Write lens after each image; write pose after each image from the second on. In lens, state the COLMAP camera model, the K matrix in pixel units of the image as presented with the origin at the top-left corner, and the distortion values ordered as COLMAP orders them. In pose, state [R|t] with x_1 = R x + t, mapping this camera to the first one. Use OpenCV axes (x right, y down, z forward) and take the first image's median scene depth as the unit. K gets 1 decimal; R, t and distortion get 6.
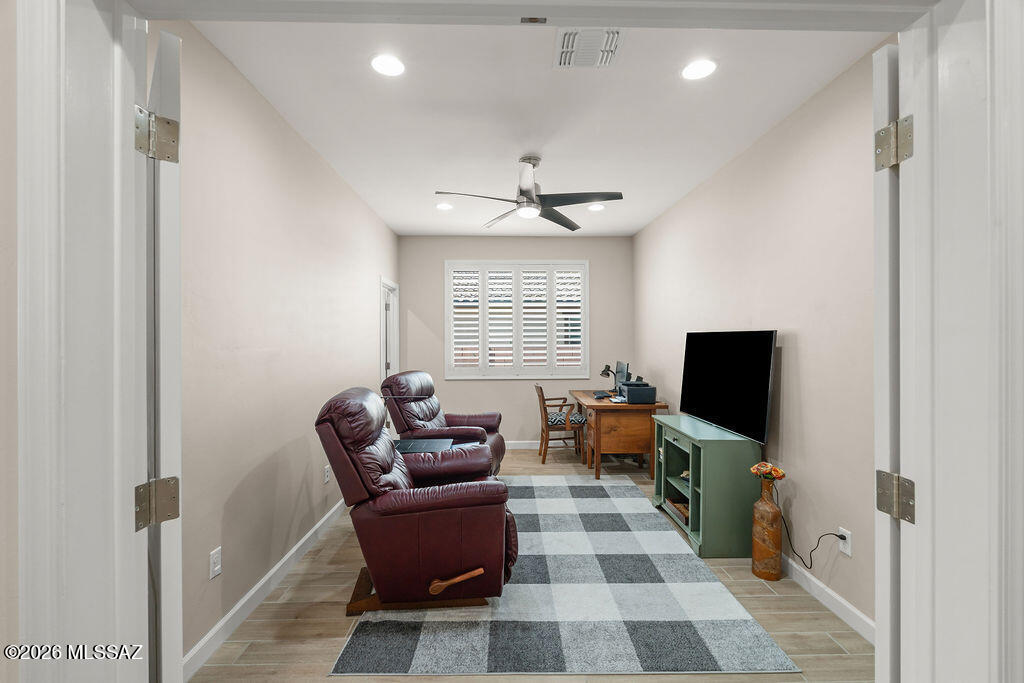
lens RADIAL K [[464.0, 0, 512.0], [0, 464.0, 341.5], [0, 0, 1]] dist [0.001704, 0.000185]
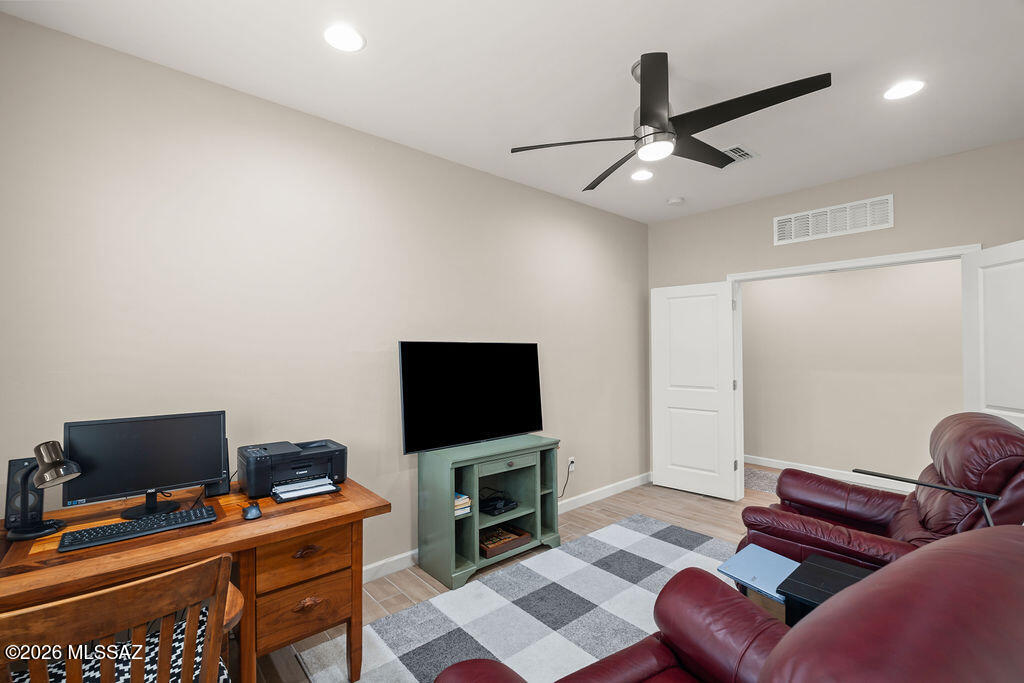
lens RADIAL K [[464.0, 0, 512.0], [0, 464.0, 341.5], [0, 0, 1]] dist [0.001704, 0.000185]
pose [[-0.656623, 0.003854, 0.754209, -0.353727], [-0.000958, 0.999982, -0.005944, -0.019281], [-0.754218, -0.004626, -0.656608, 1.762233]]
